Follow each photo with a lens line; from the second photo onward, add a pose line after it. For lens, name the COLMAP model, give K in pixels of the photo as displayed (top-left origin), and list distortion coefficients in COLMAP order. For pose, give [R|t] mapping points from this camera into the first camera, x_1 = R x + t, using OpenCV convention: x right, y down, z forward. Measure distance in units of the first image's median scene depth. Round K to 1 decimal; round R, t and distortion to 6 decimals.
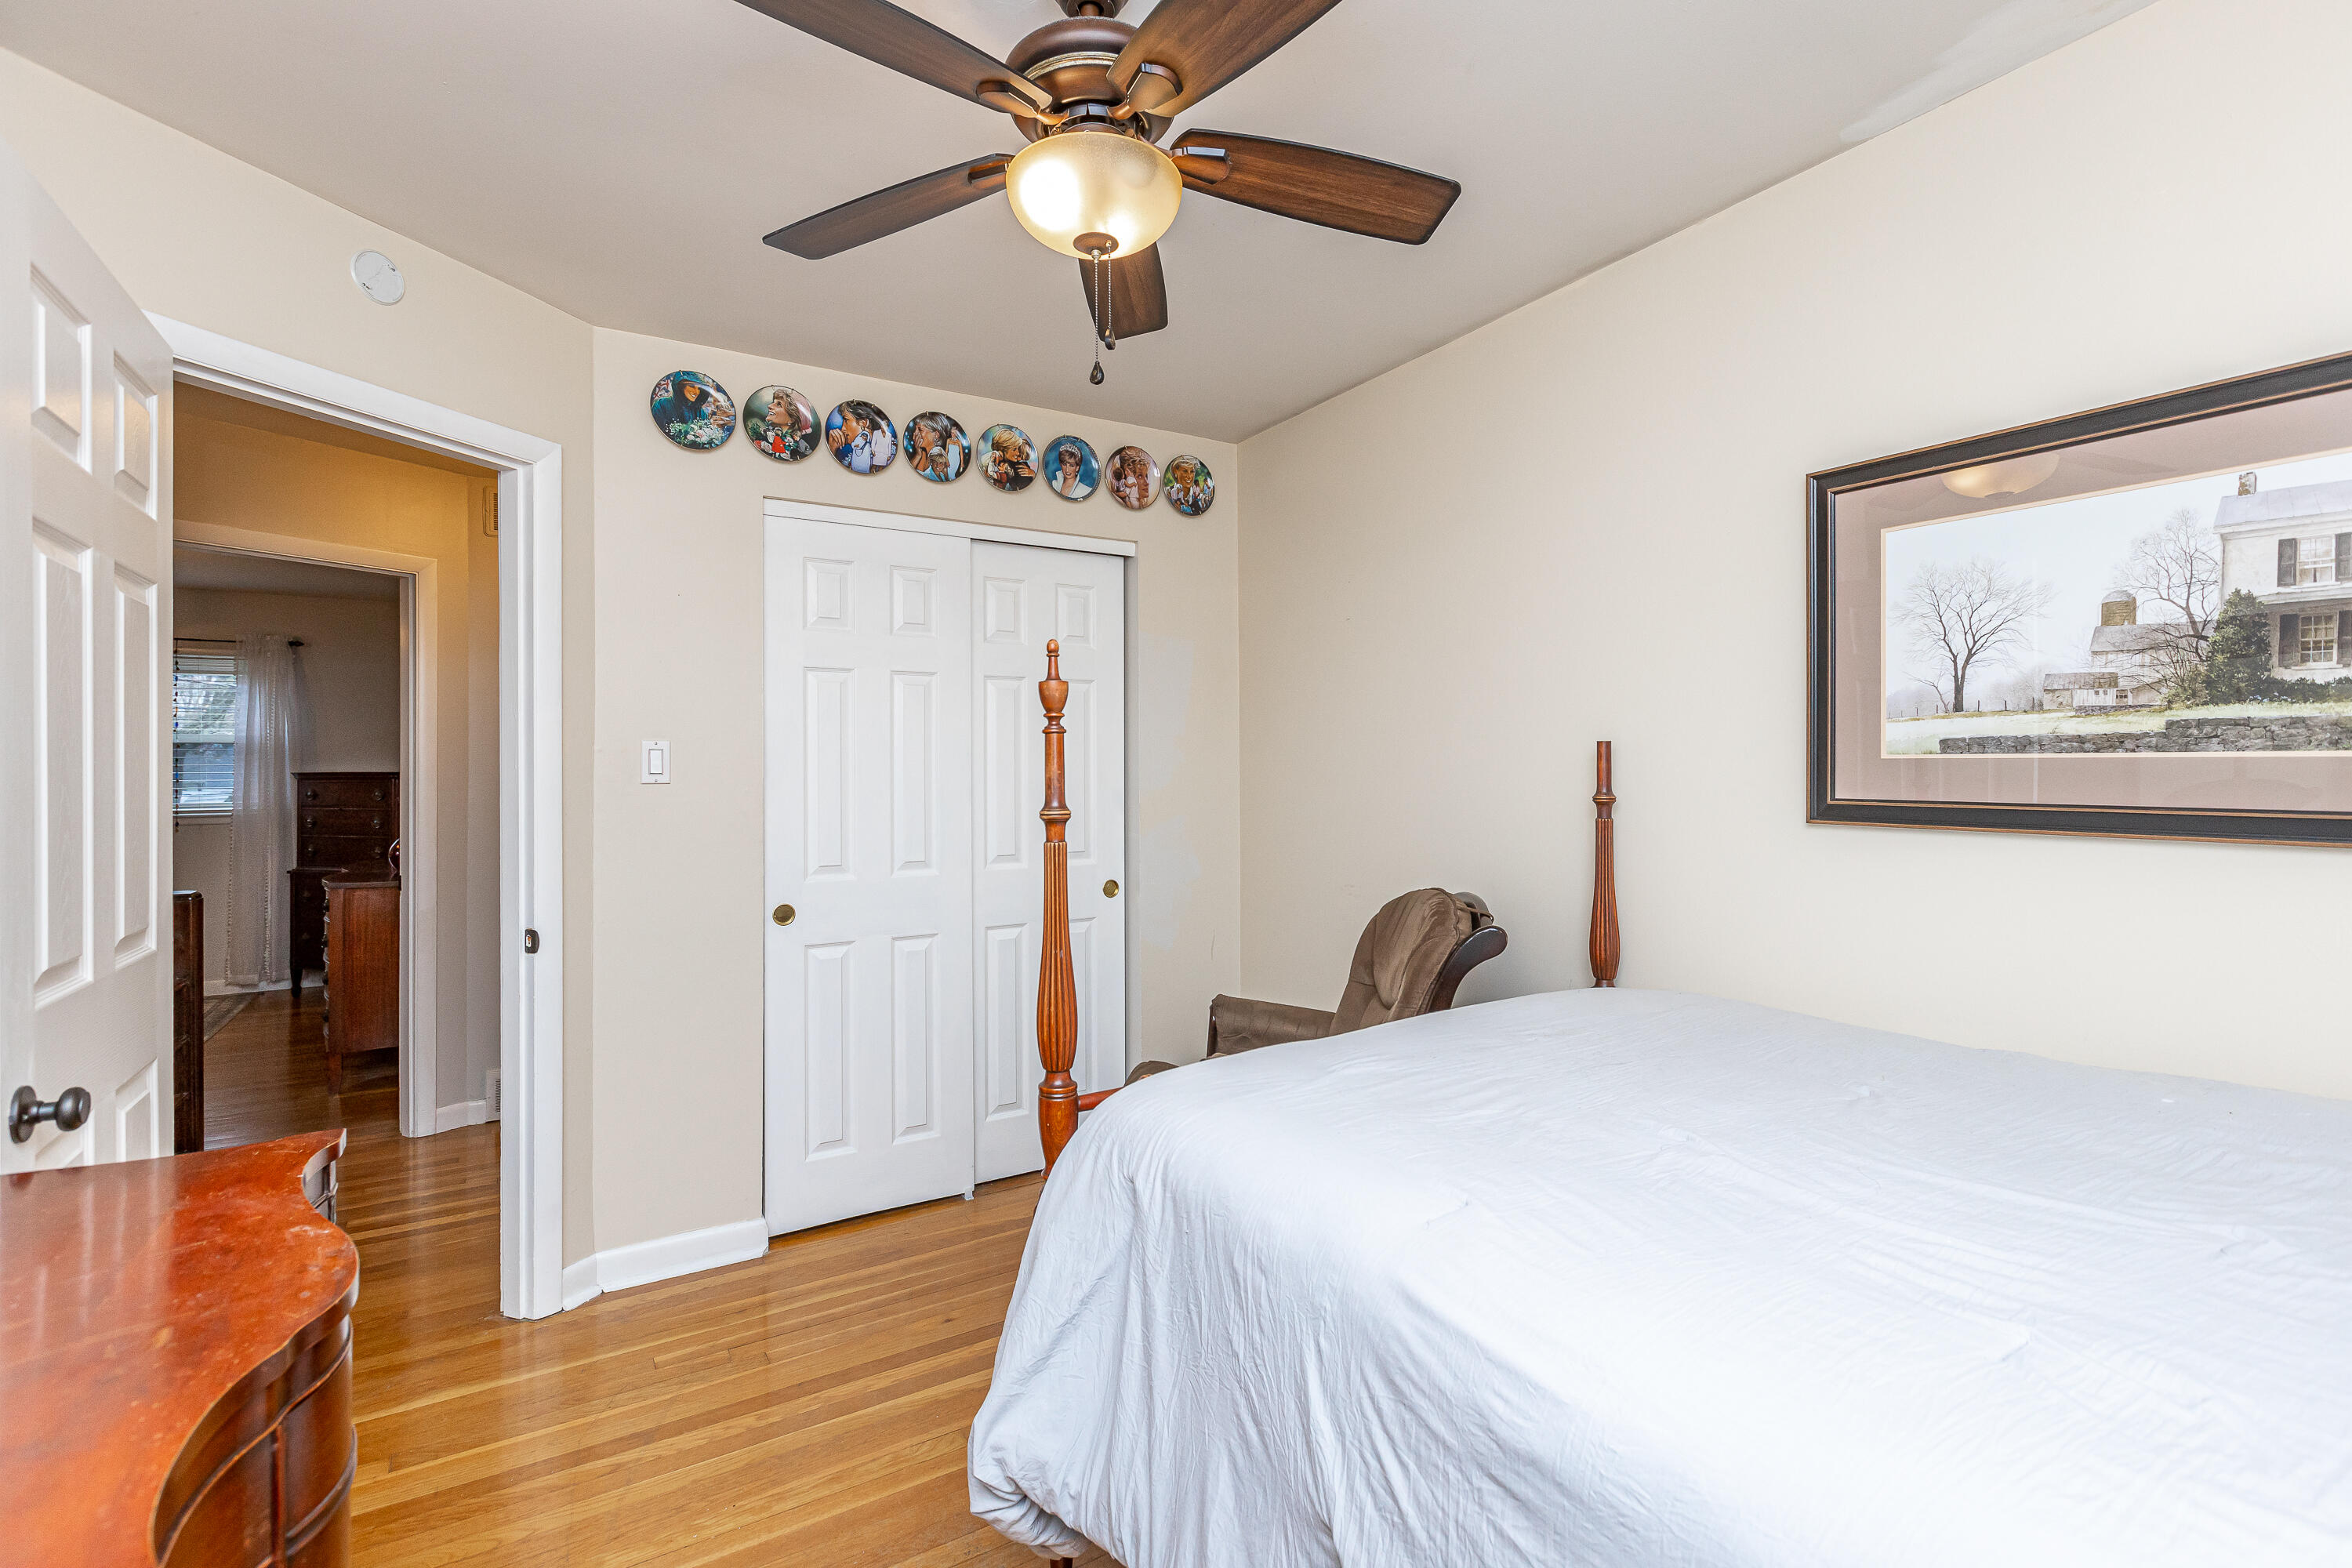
lens RADIAL K [[1080.4, 0, 1179.5], [0, 1080.4, 769.2], [0, 0, 1]] dist [0.000546, -0.000083]
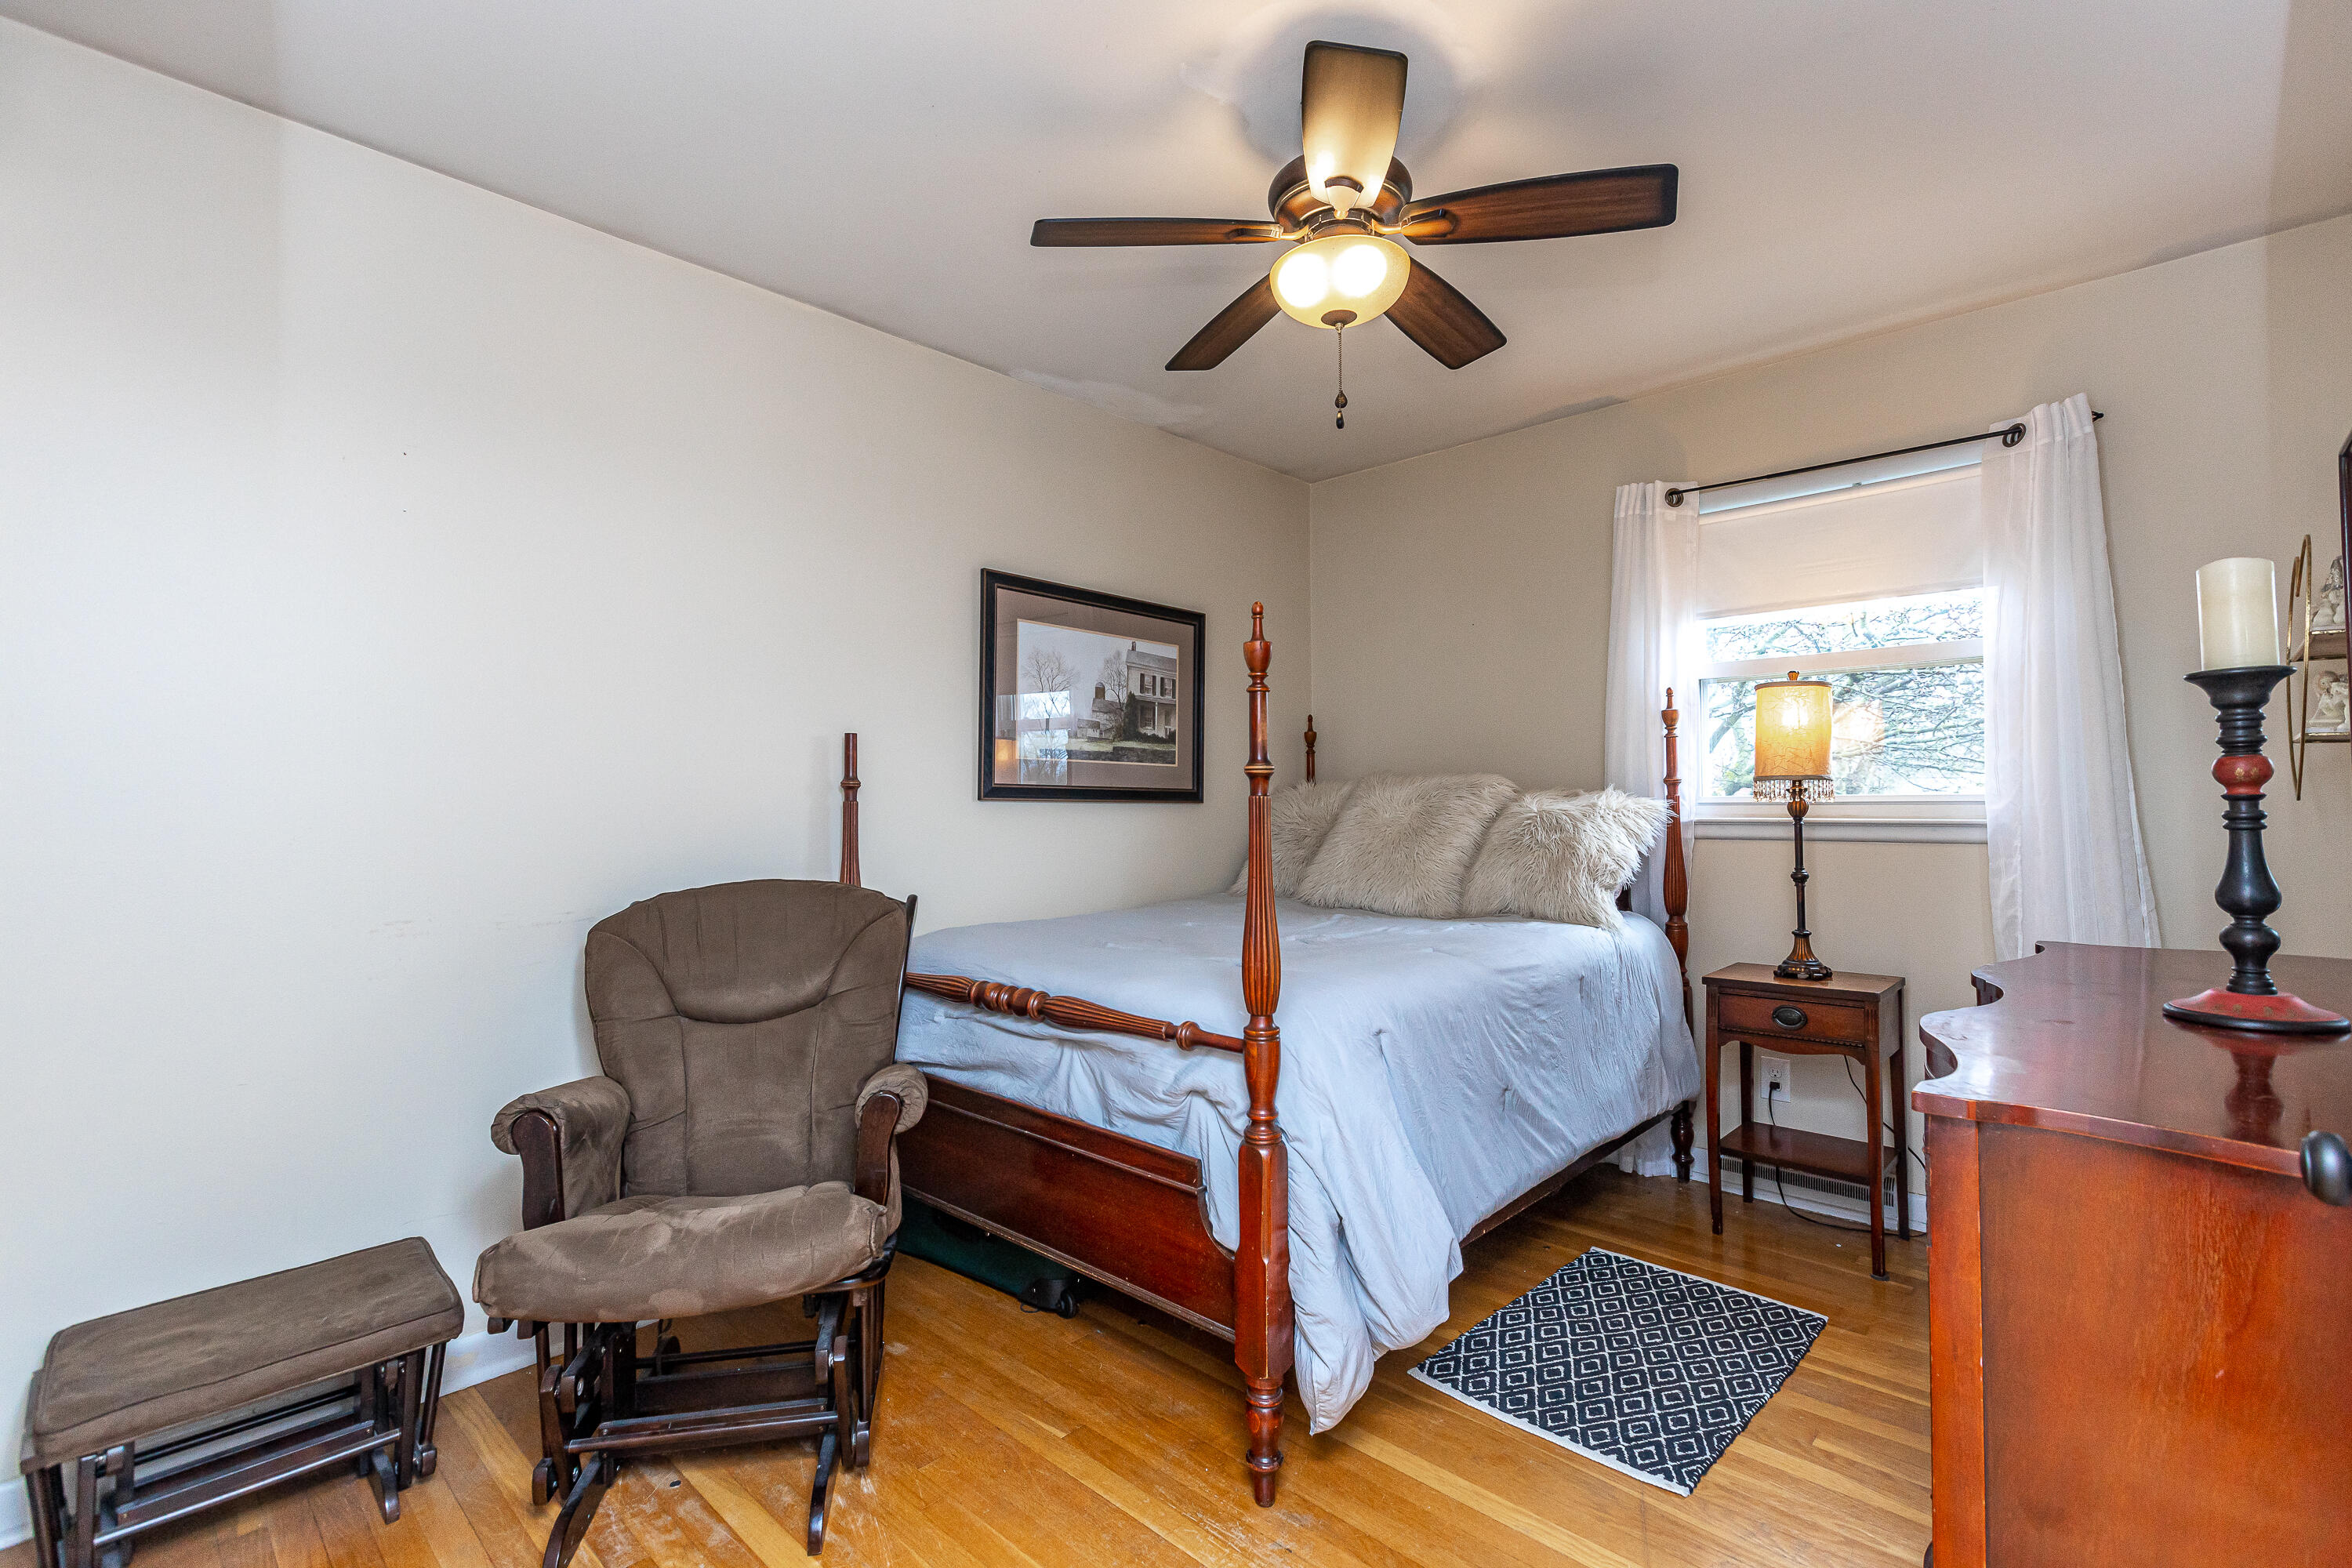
lens RADIAL K [[1080.4, 0, 1175.2], [0, 1080.4, 794.6], [0, 0, 1]] dist [0.000546, -0.000083]
pose [[-0.279224, 0.020635, 0.960004, -1.118147], [0.003135, 0.999783, -0.020578, 0.089934], [-0.960221, -0.002737, -0.279229, 1.406669]]
